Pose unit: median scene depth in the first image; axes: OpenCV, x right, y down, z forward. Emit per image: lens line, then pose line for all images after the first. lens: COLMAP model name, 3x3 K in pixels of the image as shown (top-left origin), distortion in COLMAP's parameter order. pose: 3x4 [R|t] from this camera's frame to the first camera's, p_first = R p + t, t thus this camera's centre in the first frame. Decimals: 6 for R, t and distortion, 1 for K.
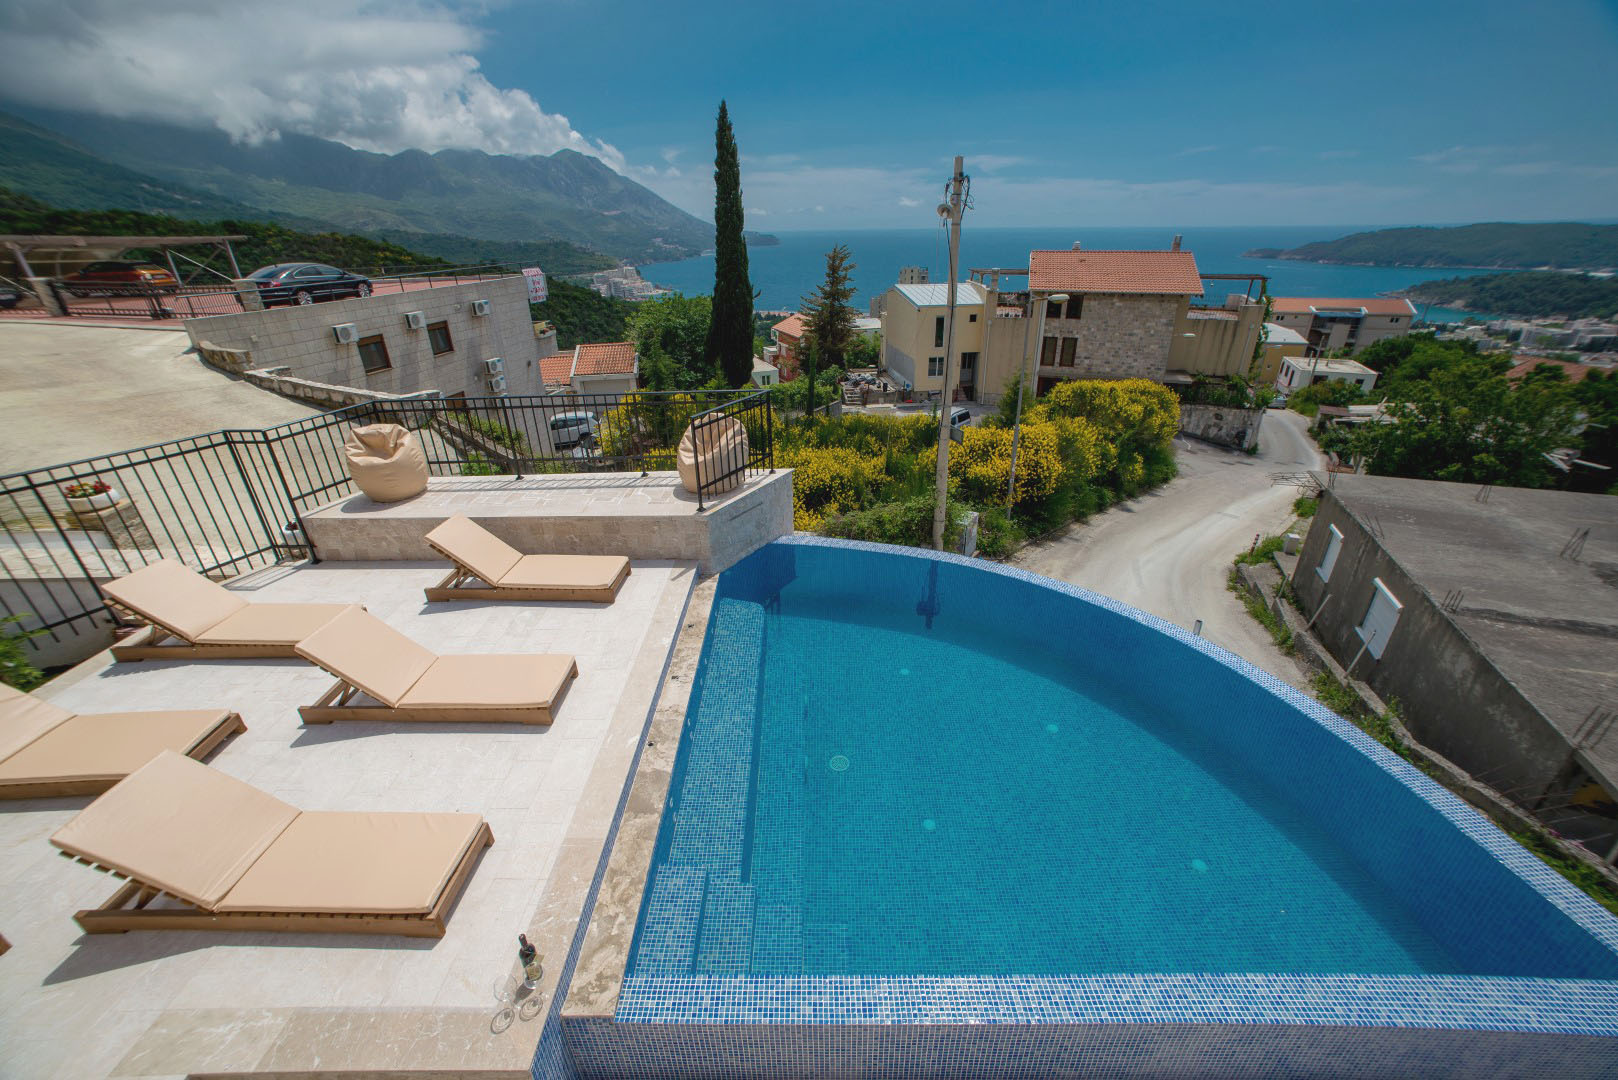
lens RADIAL K [[650.5, 0, 812.8], [0, 650.5, 539.1], [0, 0, 1]] dist [-0.053024, 0.025471]
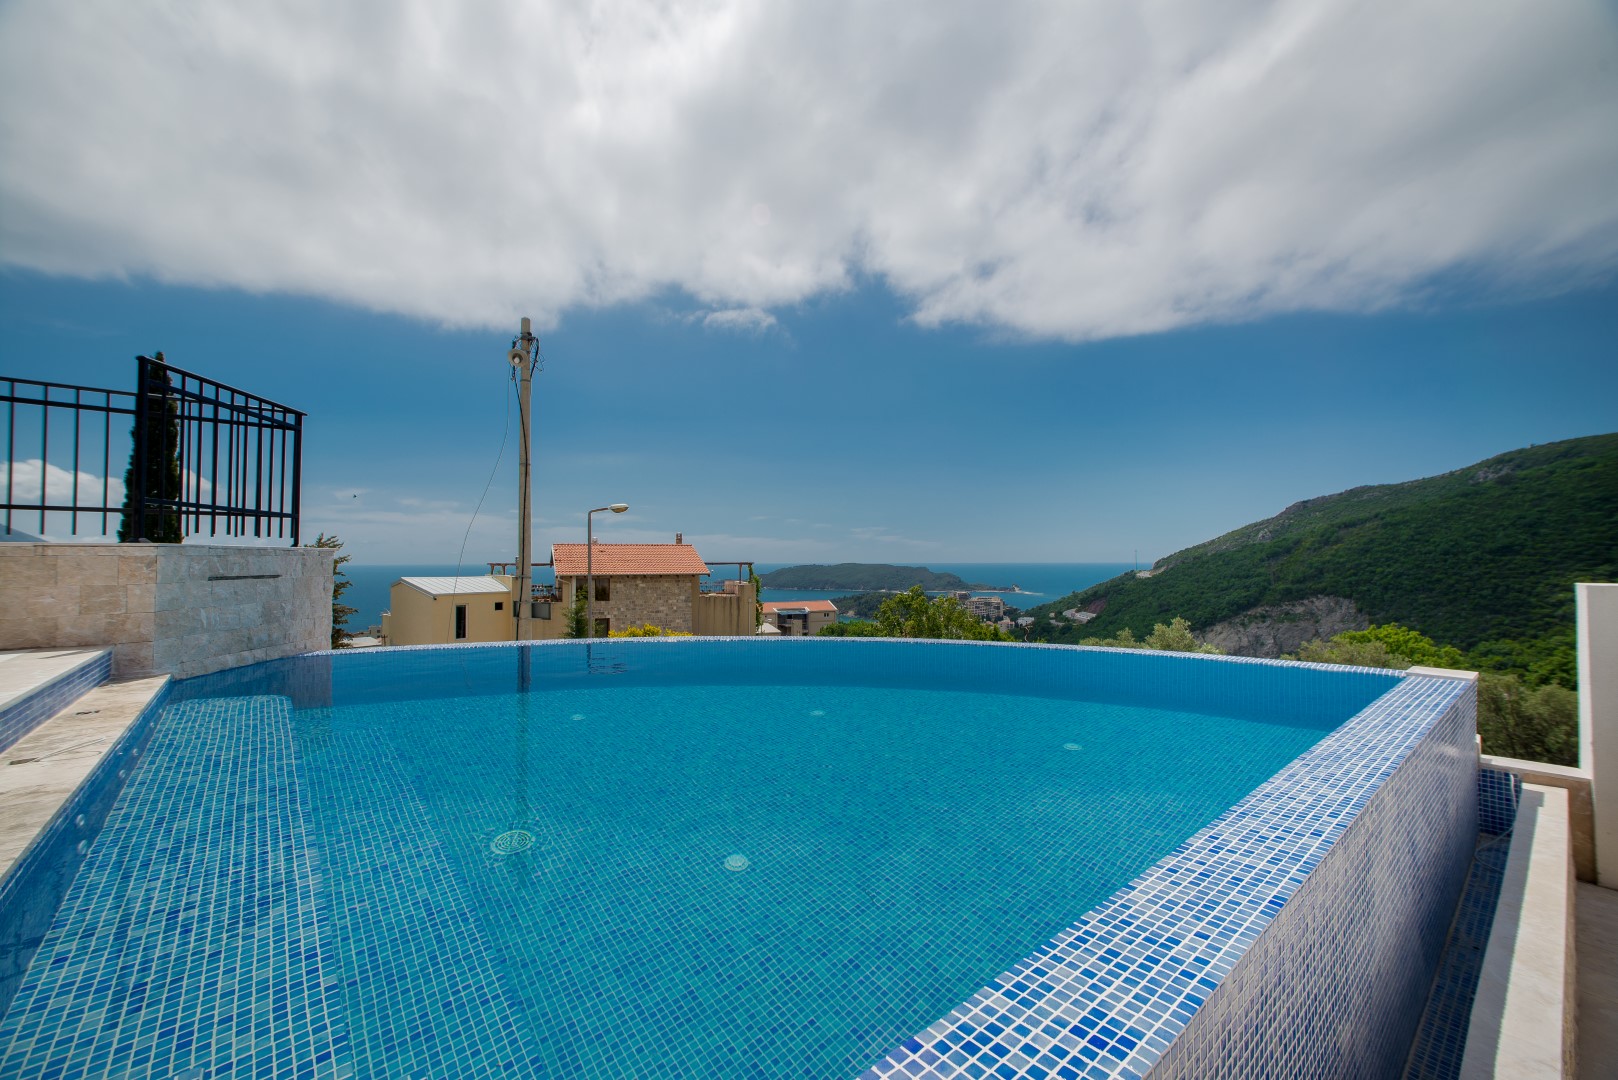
lens RADIAL K [[650.5, 0, 812.8], [0, 650.5, 539.1], [0, 0, 1]] dist [-0.053024, 0.025471]
pose [[0.760011, 0.035869, 0.648920, -0.016526], [0.276599, 0.885683, -0.372906, 0.050592], [-0.588113, 0.462903, 0.663207, 0.064884]]
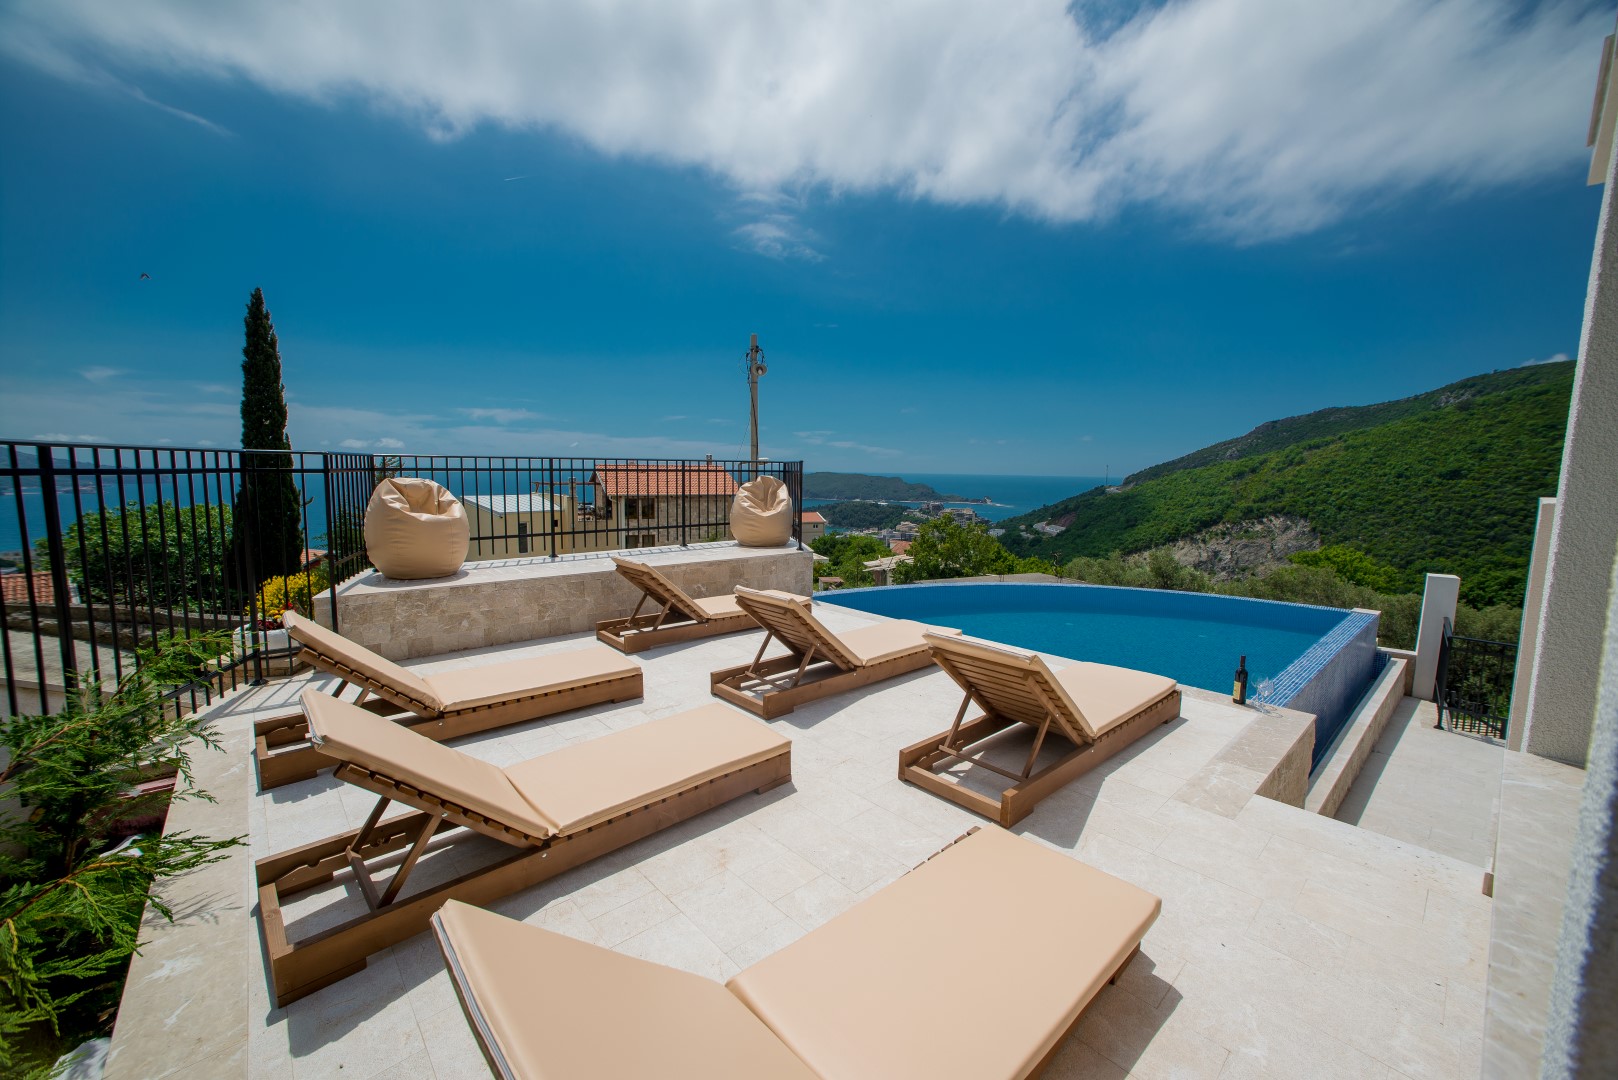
lens RADIAL K [[650.5, 0, 812.8], [0, 650.5, 539.1], [0, 0, 1]] dist [-0.053024, 0.025471]
pose [[0.732604, -0.045602, 0.679126, -0.156246], [0.274098, 0.933042, -0.233031, 0.034465], [-0.623026, 0.356866, 0.696050, 0.040766]]
